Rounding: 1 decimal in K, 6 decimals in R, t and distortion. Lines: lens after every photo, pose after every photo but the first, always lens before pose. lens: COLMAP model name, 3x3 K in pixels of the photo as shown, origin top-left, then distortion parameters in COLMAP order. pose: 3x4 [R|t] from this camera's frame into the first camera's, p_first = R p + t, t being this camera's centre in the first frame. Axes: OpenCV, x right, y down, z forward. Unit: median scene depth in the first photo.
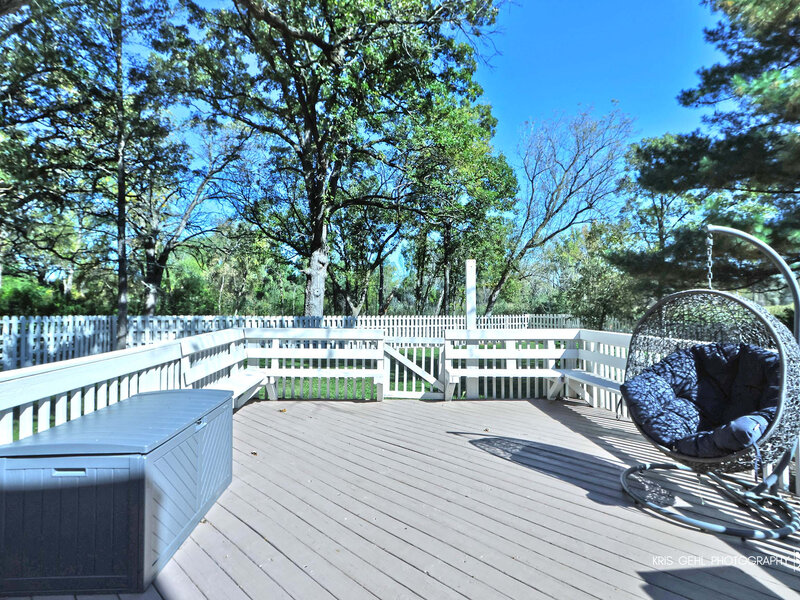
lens RADIAL K [[411.0, 0, 398.1], [0, 411.0, 297.2], [0, 0, 1]] dist [0.003849, 0.000451]
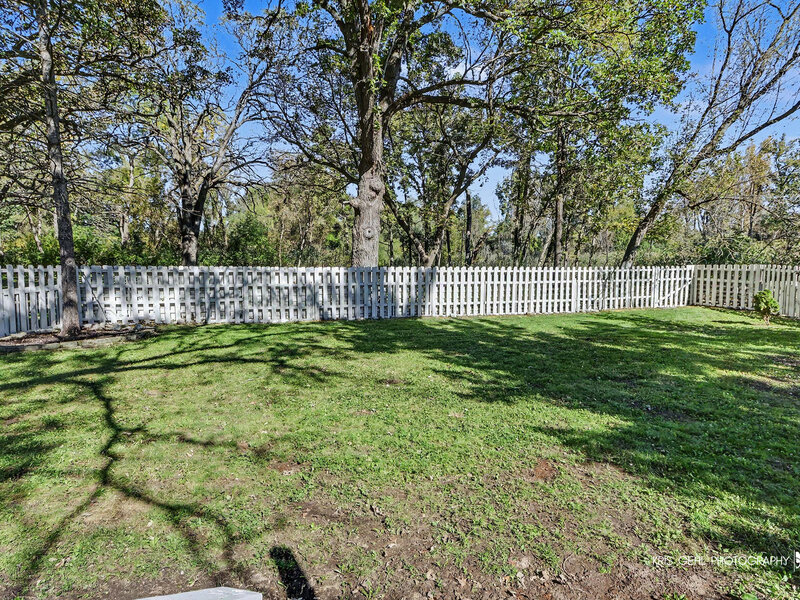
lens RADIAL K [[411.0, 0, 398.1], [0, 411.0, 297.2], [0, 0, 1]] dist [0.003849, 0.000451]
pose [[0.974972, 0.018115, -0.221590, 0.008386], [0.007663, 0.993345, 0.114923, 0.016406], [0.222197, -0.113745, 0.968344, 0.317833]]
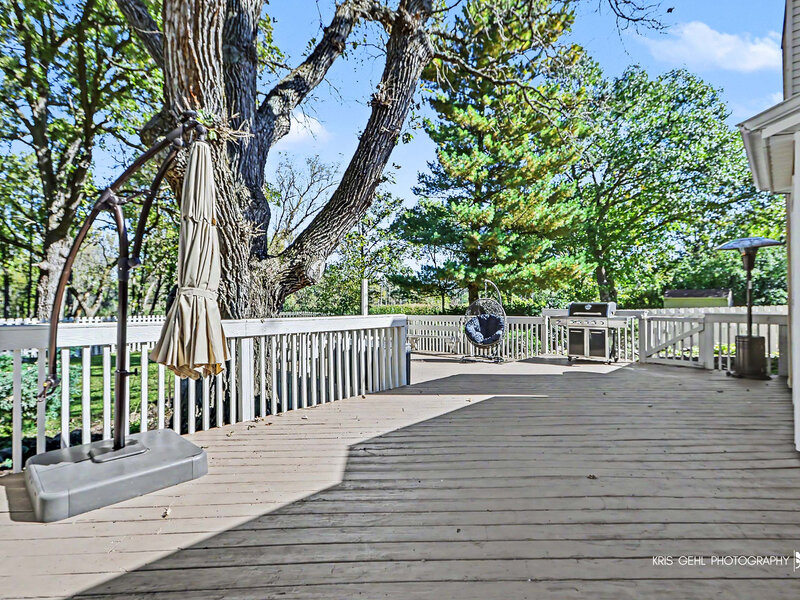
lens RADIAL K [[411.0, 0, 398.1], [0, 411.0, 297.2], [0, 0, 1]] dist [0.003849, 0.000451]
pose [[0.722627, 0.006925, 0.691203, -0.278164], [-0.008214, 0.999965, -0.001432, -0.001805], [-0.691189, -0.004643, 0.722659, -0.125618]]
